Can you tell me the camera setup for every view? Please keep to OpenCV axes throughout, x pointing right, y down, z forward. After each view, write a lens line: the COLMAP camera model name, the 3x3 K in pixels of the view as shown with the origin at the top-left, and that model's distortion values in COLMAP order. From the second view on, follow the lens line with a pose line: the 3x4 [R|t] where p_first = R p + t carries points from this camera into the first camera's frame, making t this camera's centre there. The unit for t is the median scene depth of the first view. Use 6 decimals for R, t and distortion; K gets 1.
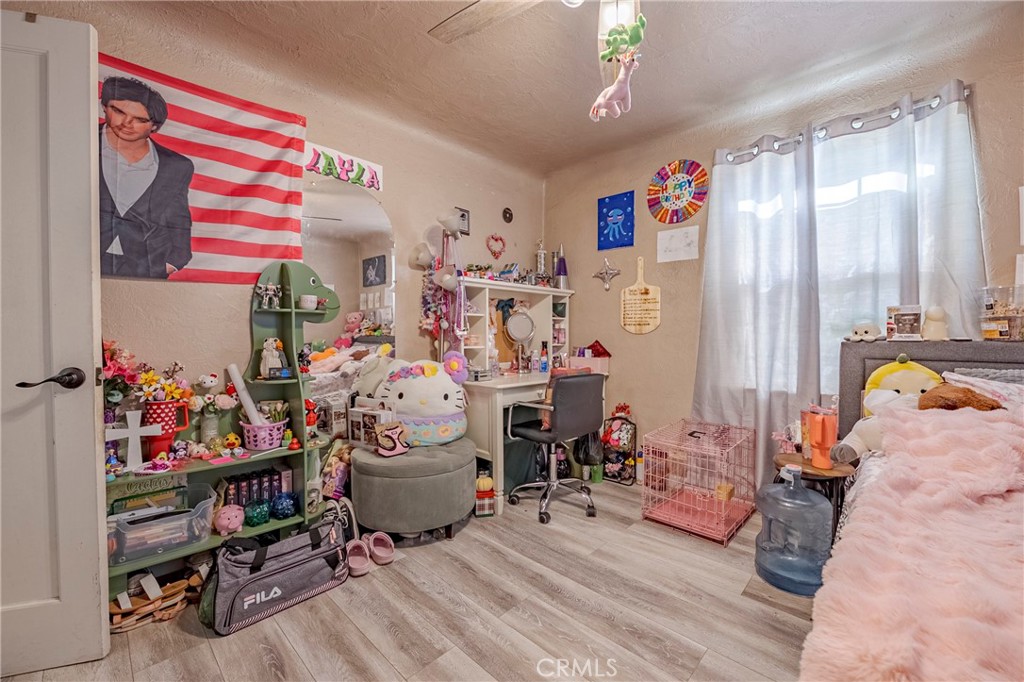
lens RADIAL K [[415.0, 0, 513.4], [0, 415.0, 340.3], [0, 0, 1]] dist [-0.012659, -0.000209]
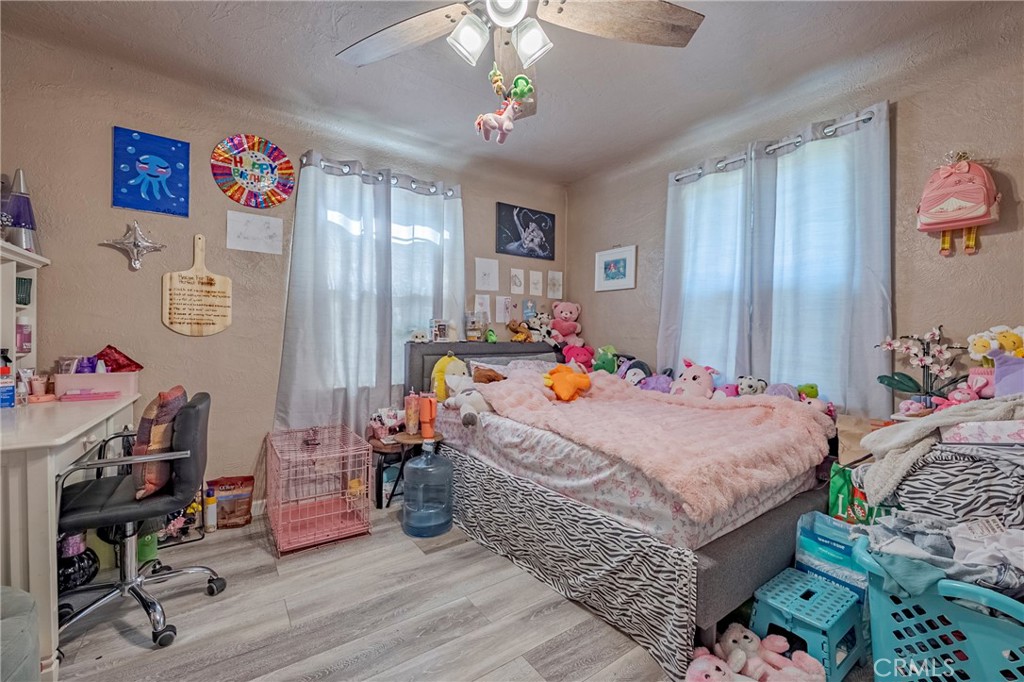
lens RADIAL K [[410.2, 0, 514.2], [0, 410.2, 341.3], [0, 0, 1]] dist [-0.014954, 0.001267]
pose [[0.187638, -0.003178, 0.982233, -0.378335], [0.008869, 0.999959, 0.001541, -0.001997], [-0.982198, 0.008422, 0.187658, 0.348600]]
